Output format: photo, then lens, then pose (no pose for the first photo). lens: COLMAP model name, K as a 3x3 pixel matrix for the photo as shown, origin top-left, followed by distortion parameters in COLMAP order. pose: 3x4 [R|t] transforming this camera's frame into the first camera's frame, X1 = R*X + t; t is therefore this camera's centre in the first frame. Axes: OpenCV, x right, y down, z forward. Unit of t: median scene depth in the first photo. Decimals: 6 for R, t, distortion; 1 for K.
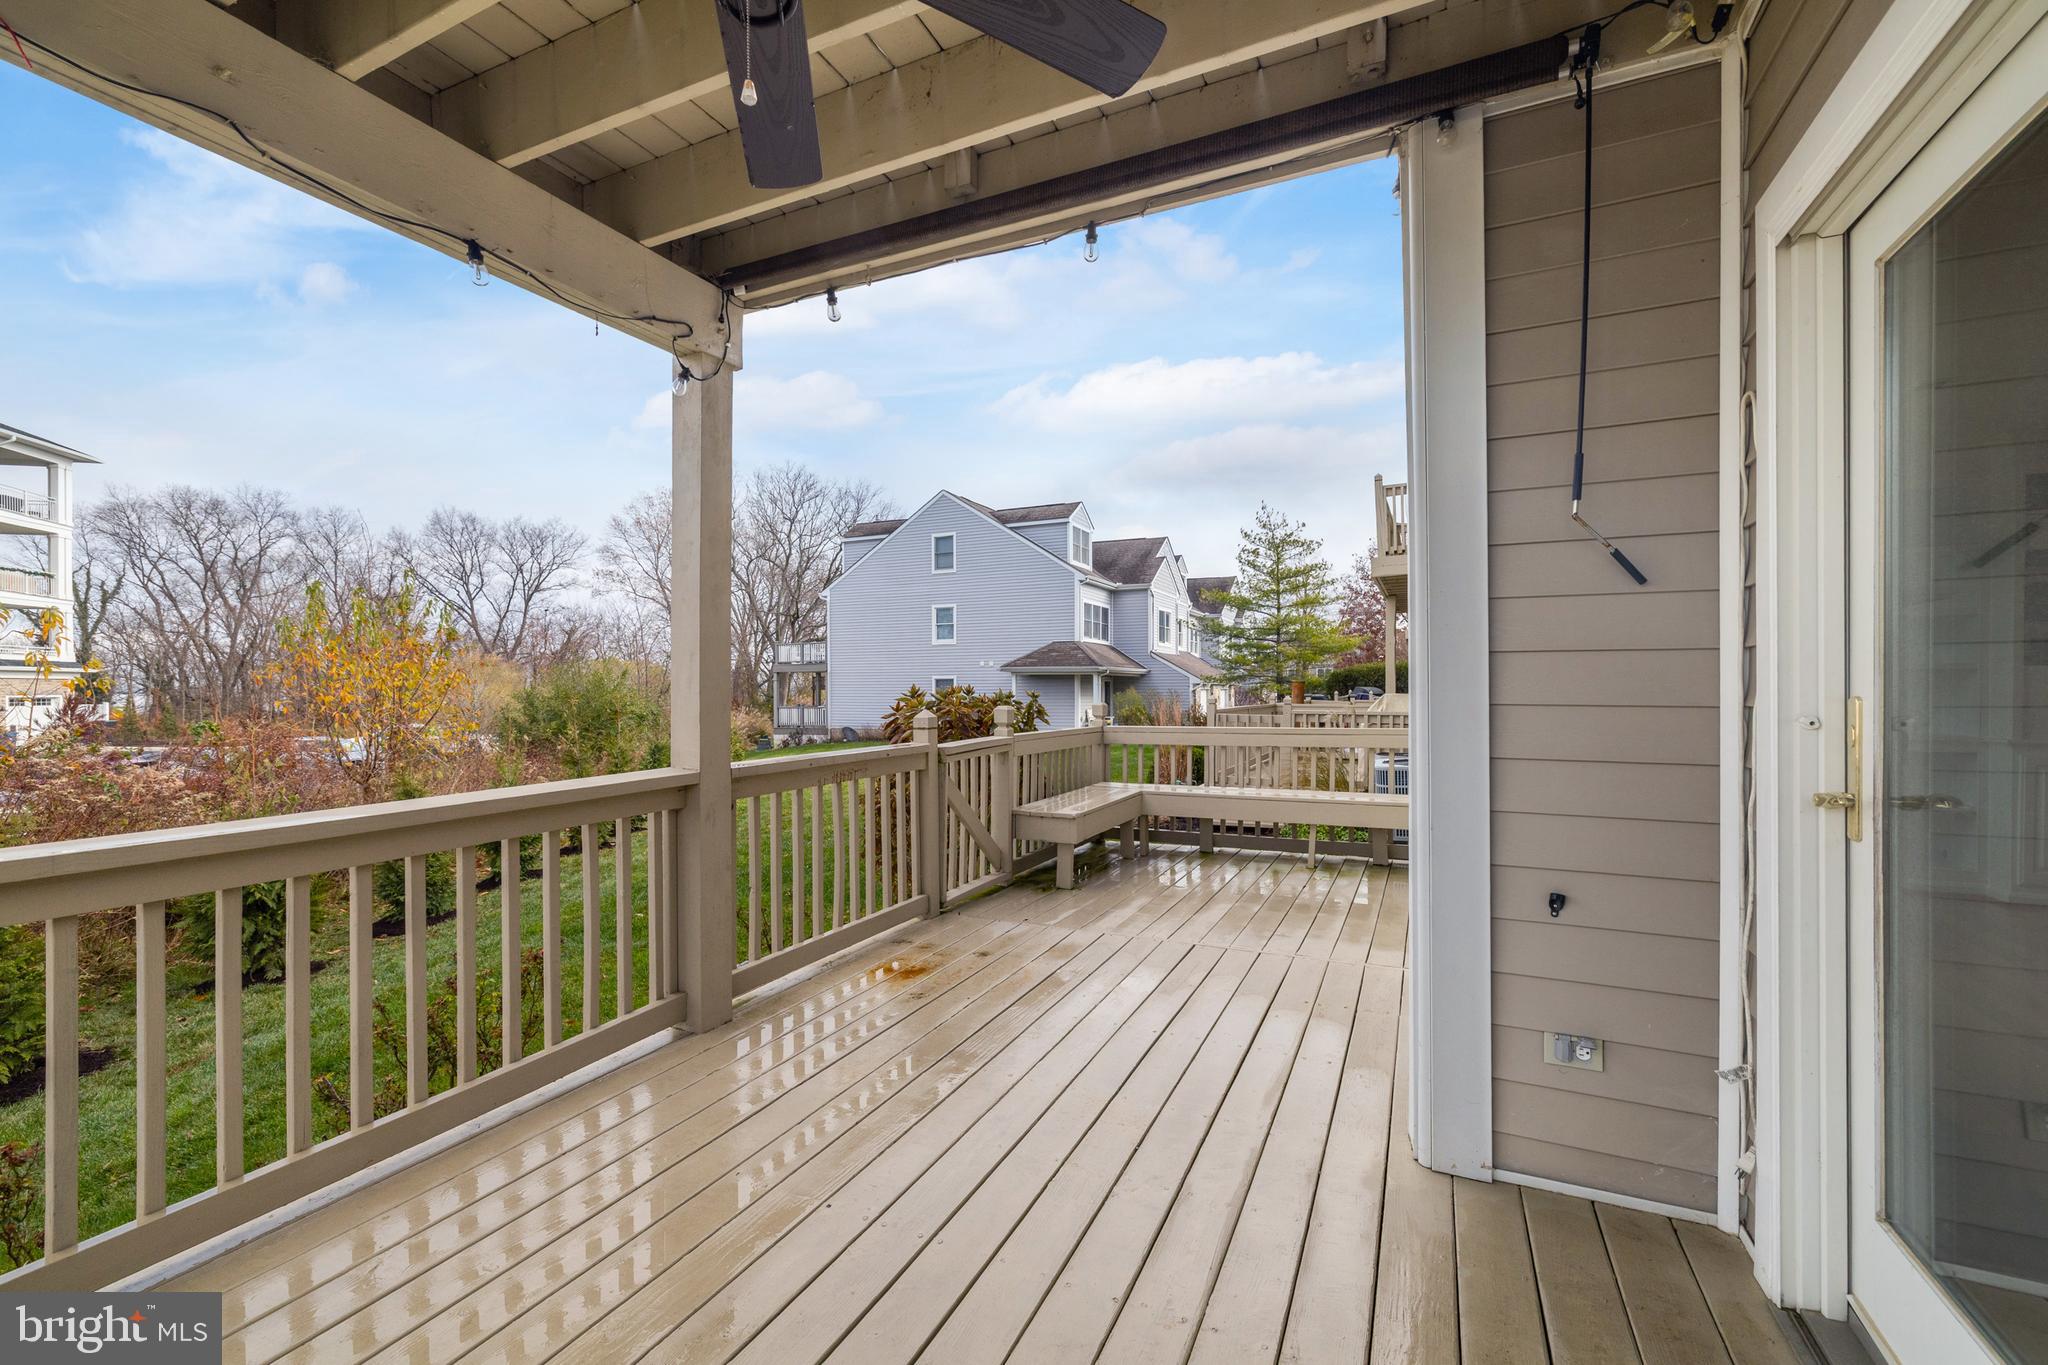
lens RADIAL K [[875.6, 0, 1027.6], [0, 875.6, 691.3], [0, 0, 1]] dist [0.001055, -0.000078]
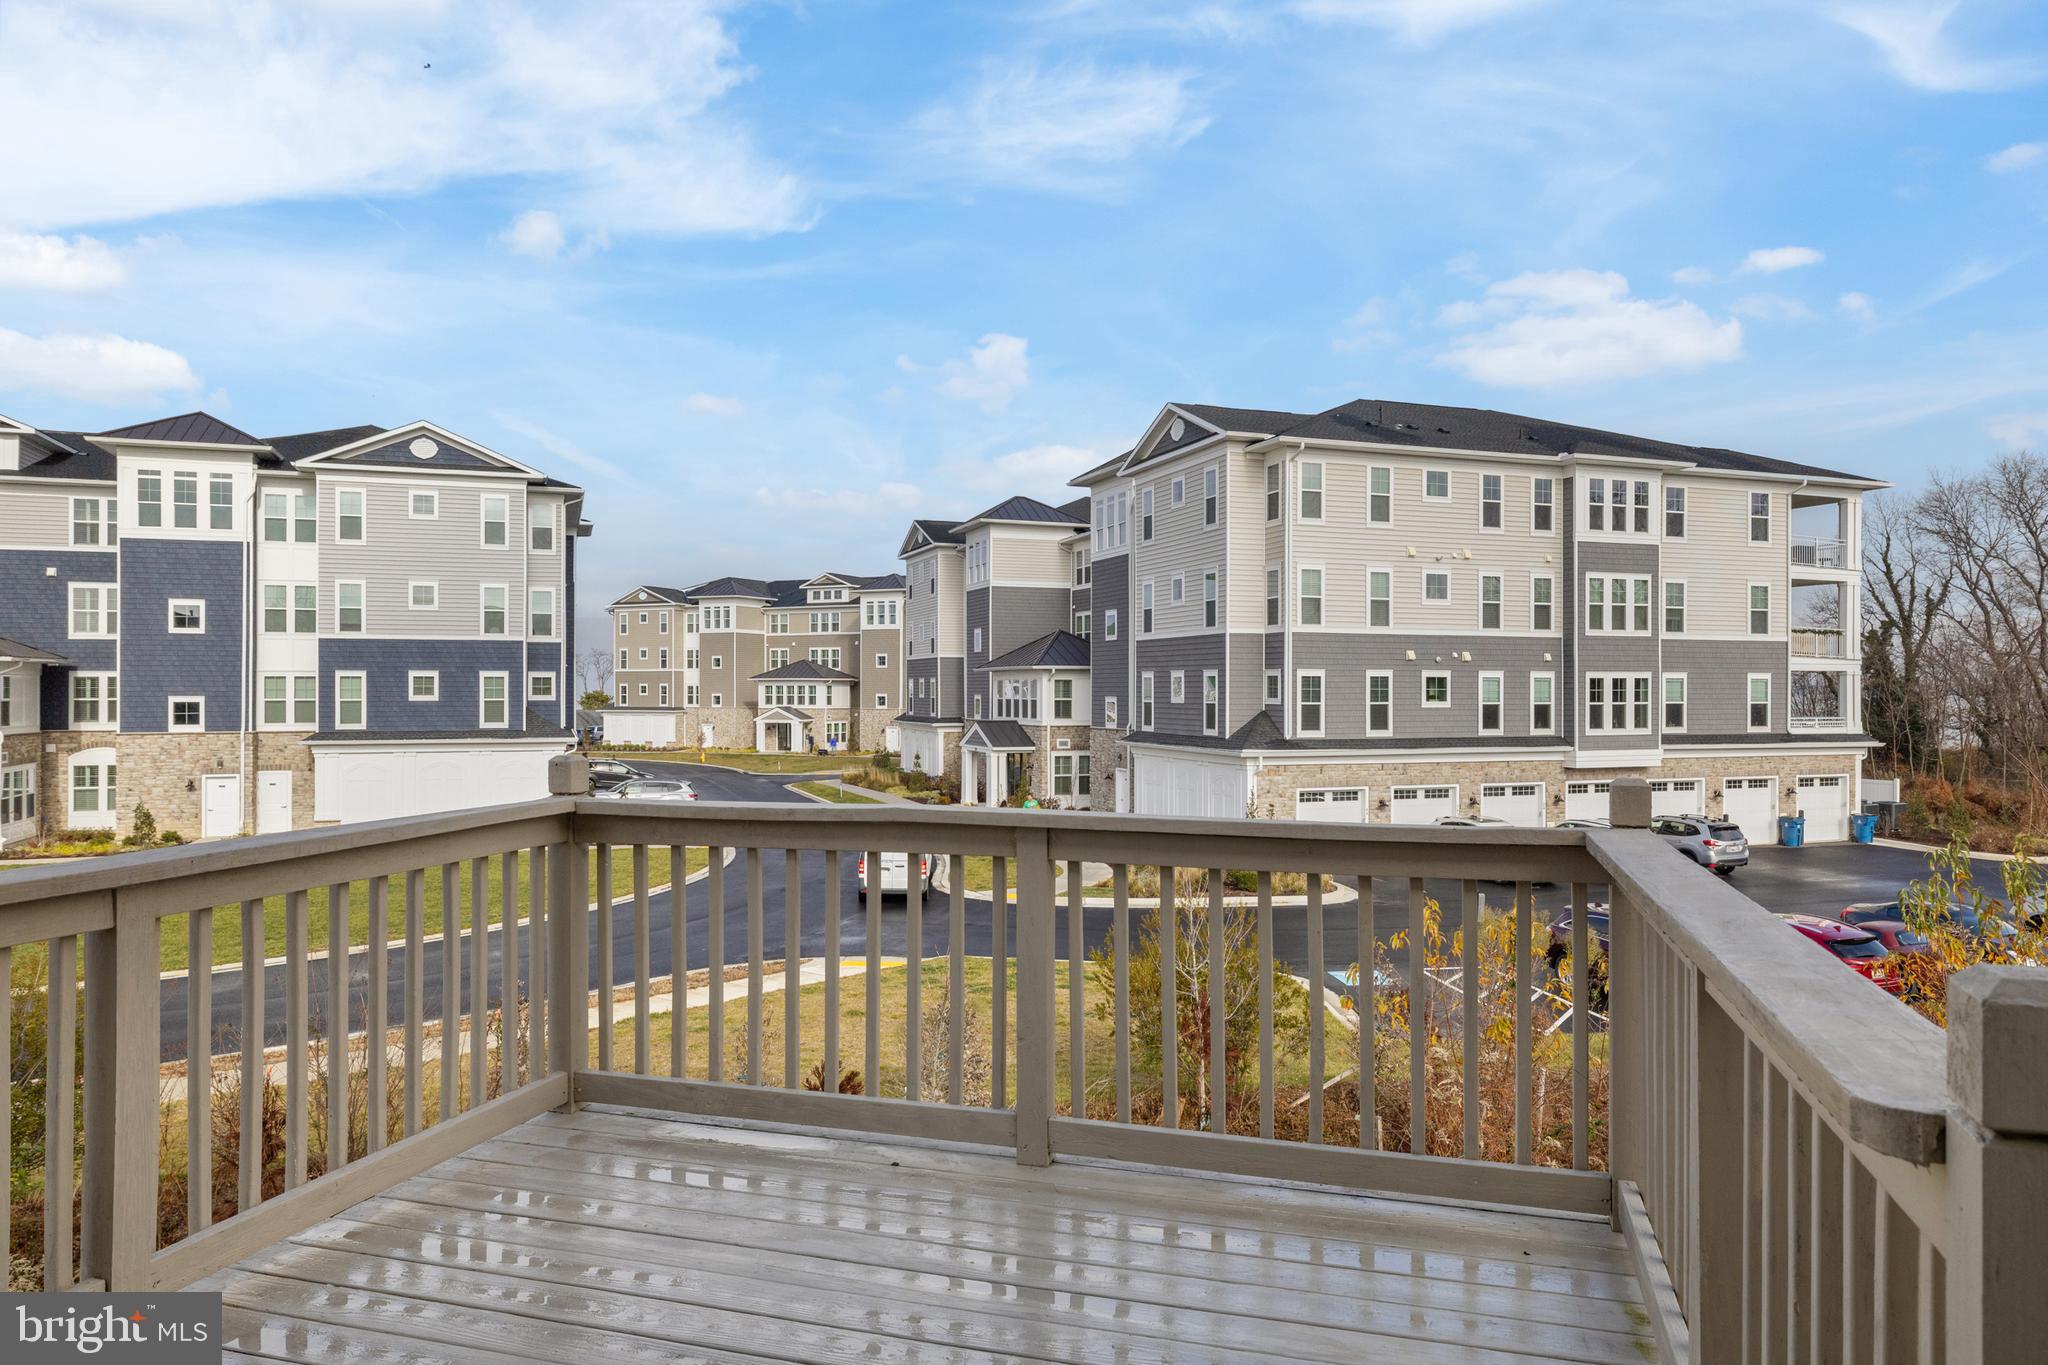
lens RADIAL K [[1328.2, 0, 1017.5], [0, 1328.2, 685.5], [0, 0, 1]] dist [-0.002401, 0.004138]
pose [[0.140878, 0.002477, -0.990024, 0.020776], [-0.006436, 0.999978, 0.001586, -0.035674], [0.990006, 0.006148, 0.140891, 0.014955]]
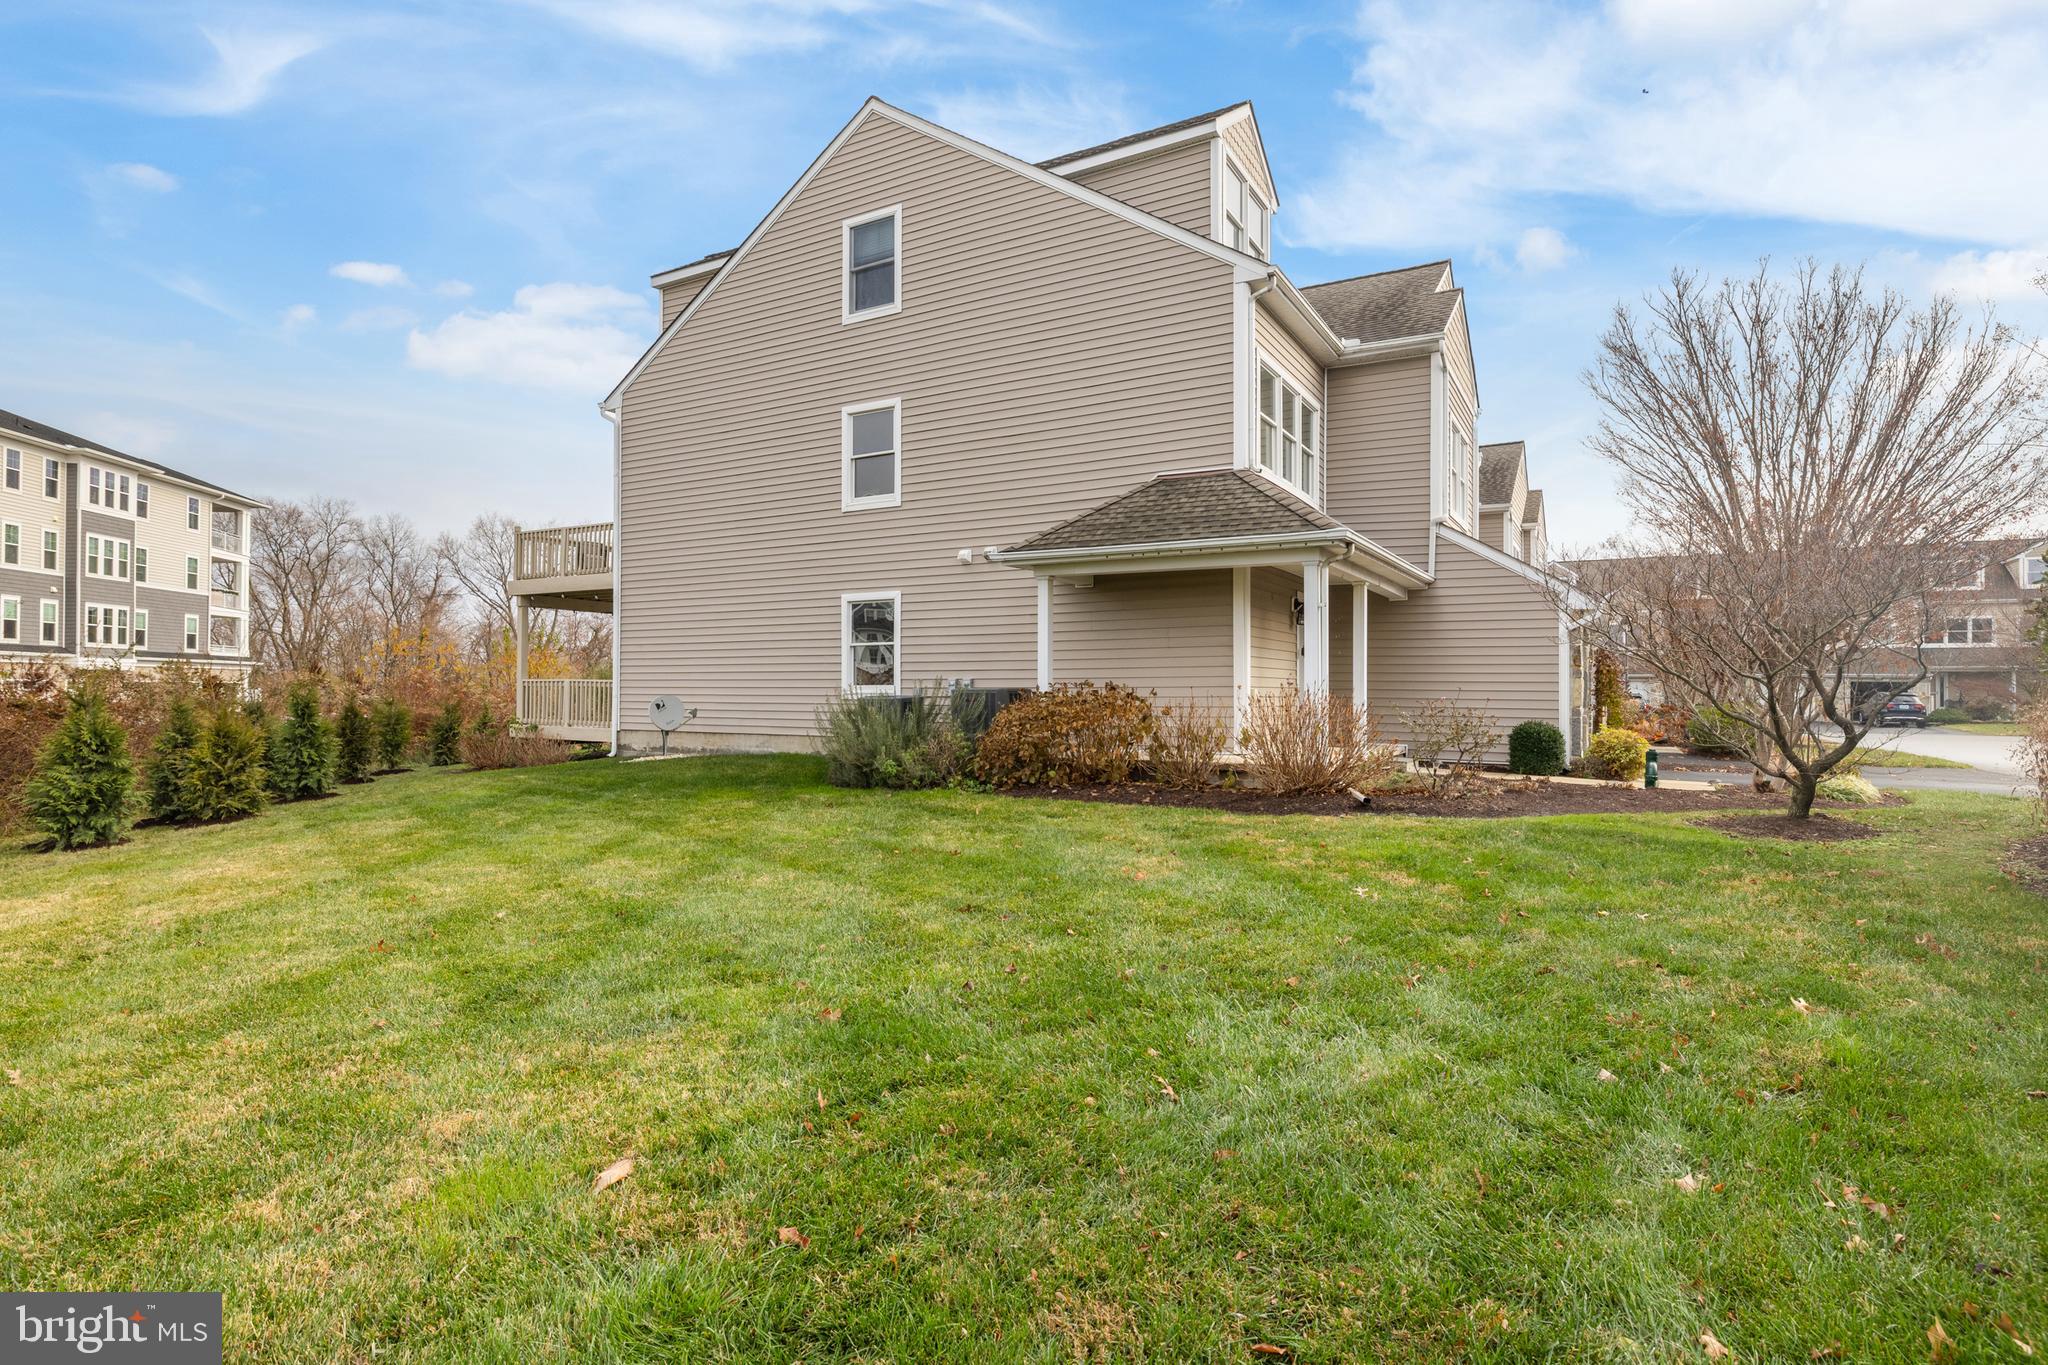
lens RADIAL K [[1041.4, 0, 1024.0], [0, 1041.4, 682.5], [0, 0, 1]] dist [0.000259, 0.000605]
pose [[0.996158, 0.010253, -0.086976, 0.112541], [-0.011288, 0.999871, -0.011423, 0.005149], [0.086847, 0.012360, 0.996145, -0.231621]]
